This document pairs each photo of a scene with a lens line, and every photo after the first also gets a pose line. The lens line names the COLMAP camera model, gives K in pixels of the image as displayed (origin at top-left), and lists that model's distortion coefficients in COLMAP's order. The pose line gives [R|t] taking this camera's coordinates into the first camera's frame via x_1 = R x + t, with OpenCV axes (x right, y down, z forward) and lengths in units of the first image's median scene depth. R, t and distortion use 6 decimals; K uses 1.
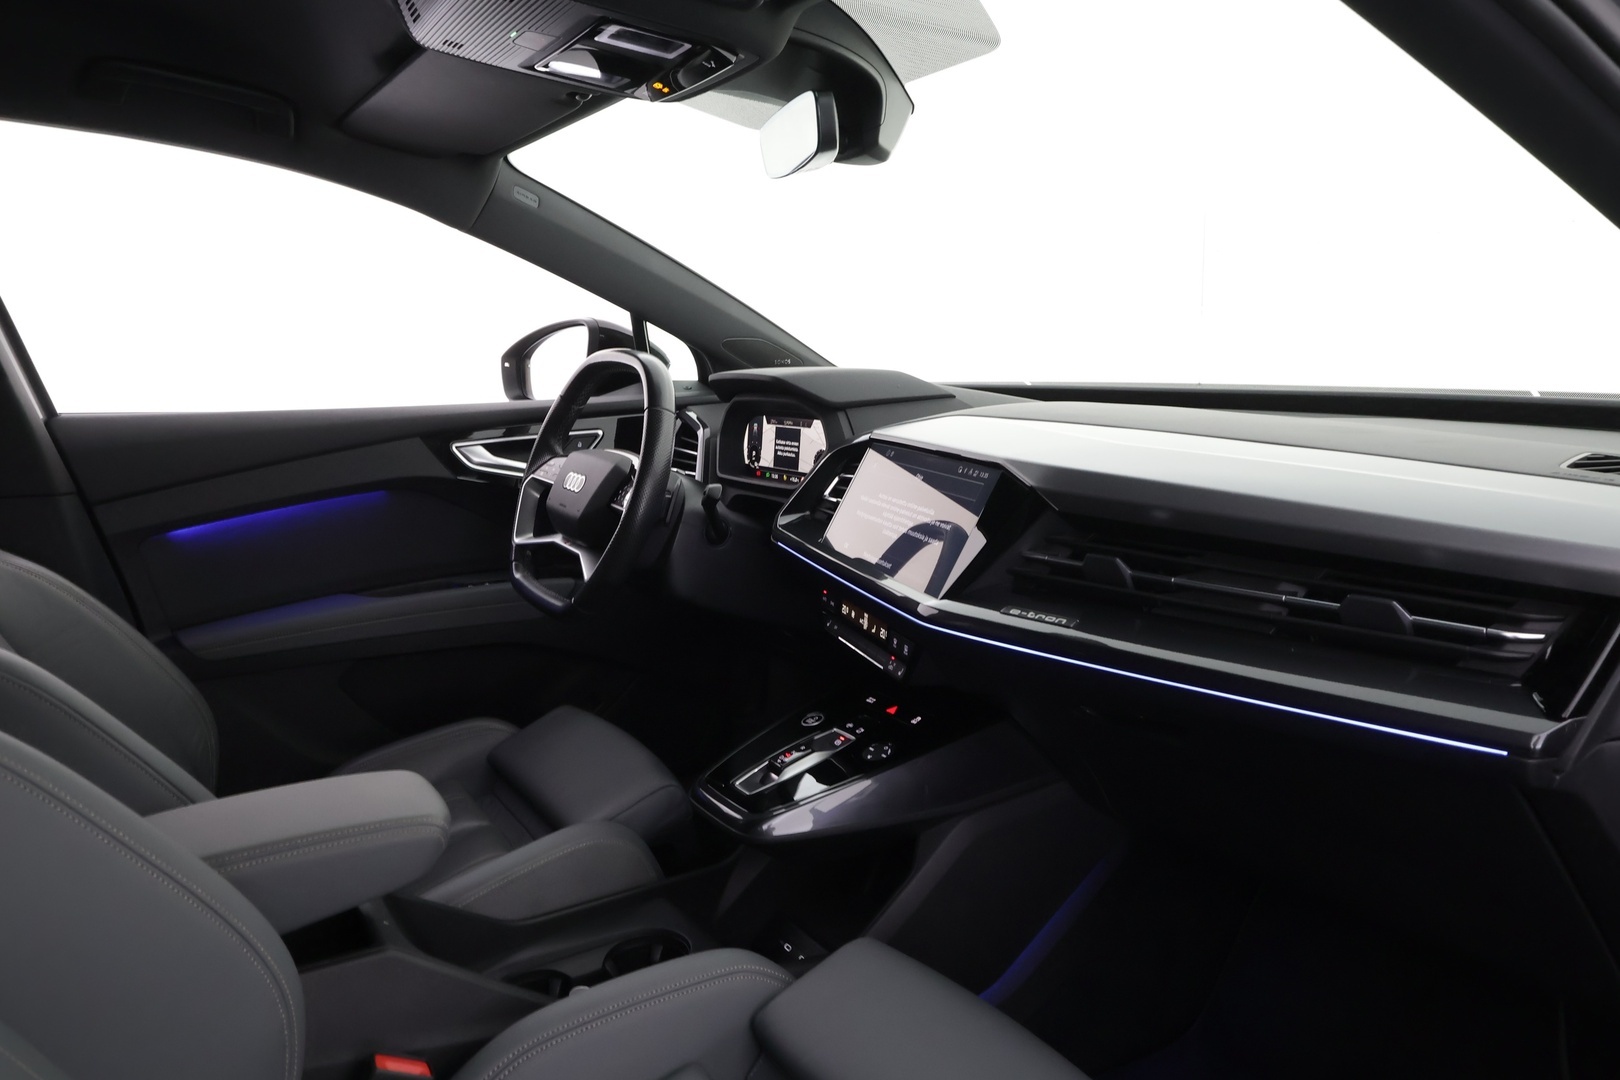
lens RADIAL K [[1105.8, 0, 809.5], [0, 1105.8, 547.0], [0, 0, 1]] dist [-0.001626, 0.009902]
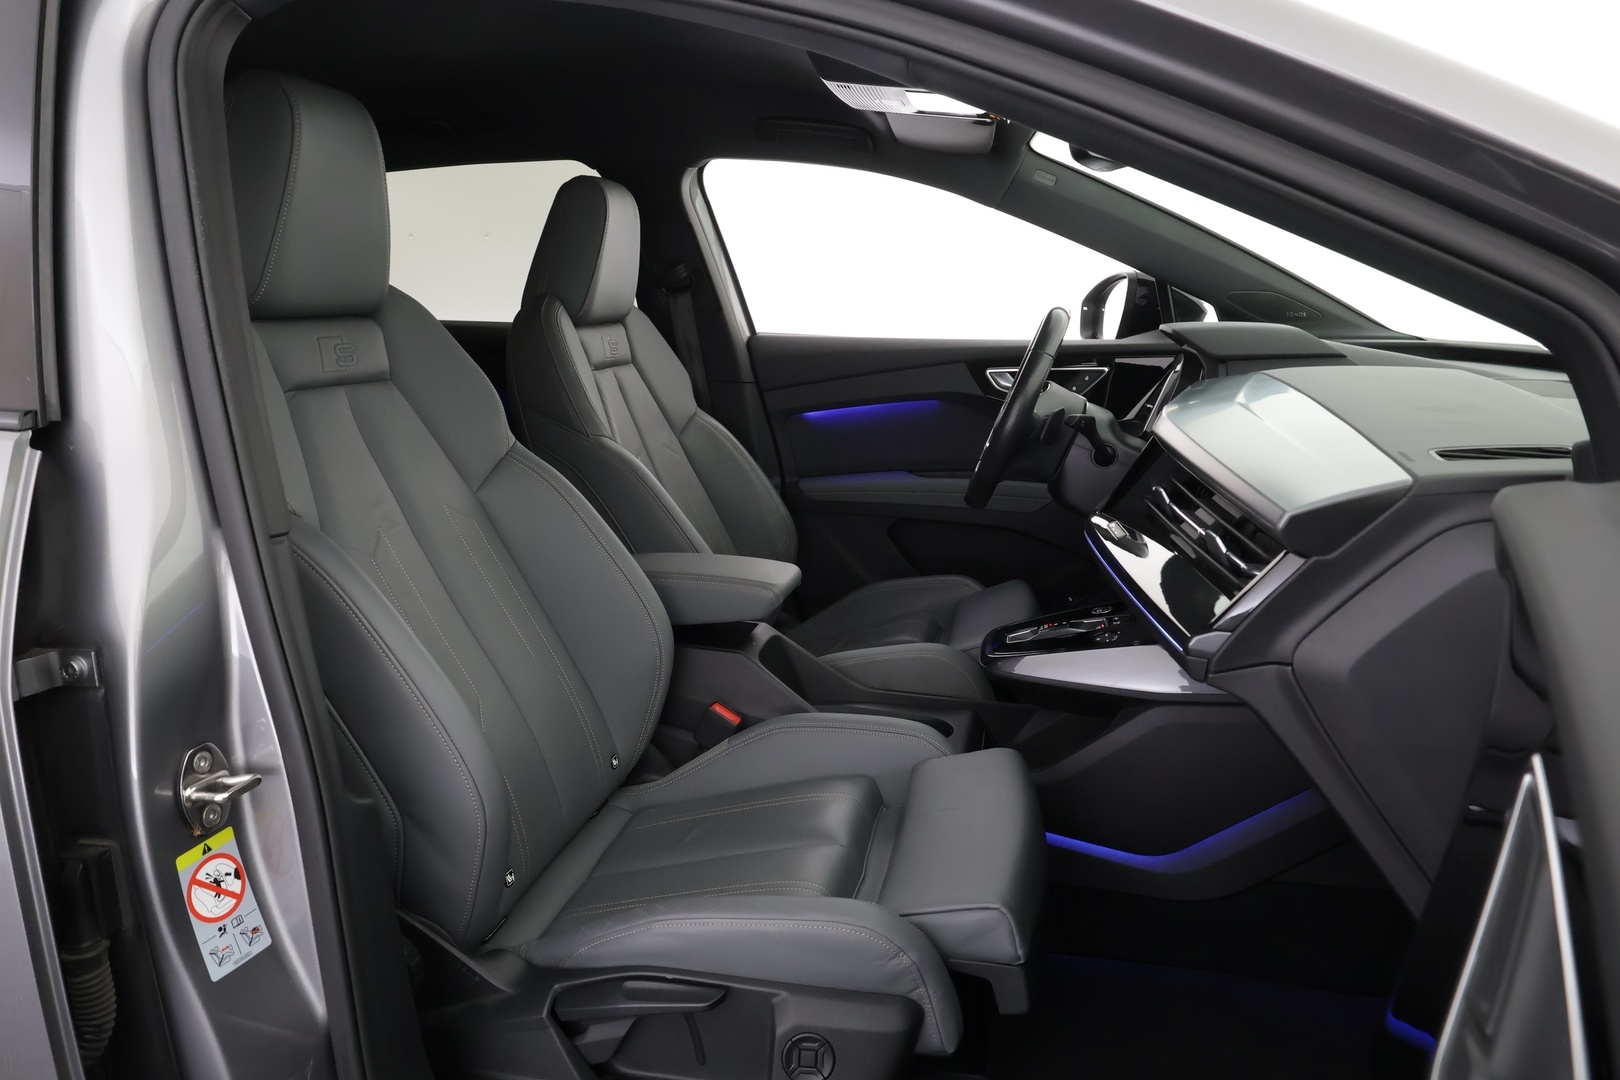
lens RADIAL K [[1105.8, 0, 804.6], [0, 1105.8, 539.2], [0, 0, 1]] dist [-0.001626, 0.009902]
pose [[0.675191, 0.178929, -0.715612, 0.537143], [-0.136783, 0.983679, 0.116899, -0.020109], [0.724850, 0.018954, 0.688646, -0.064328]]
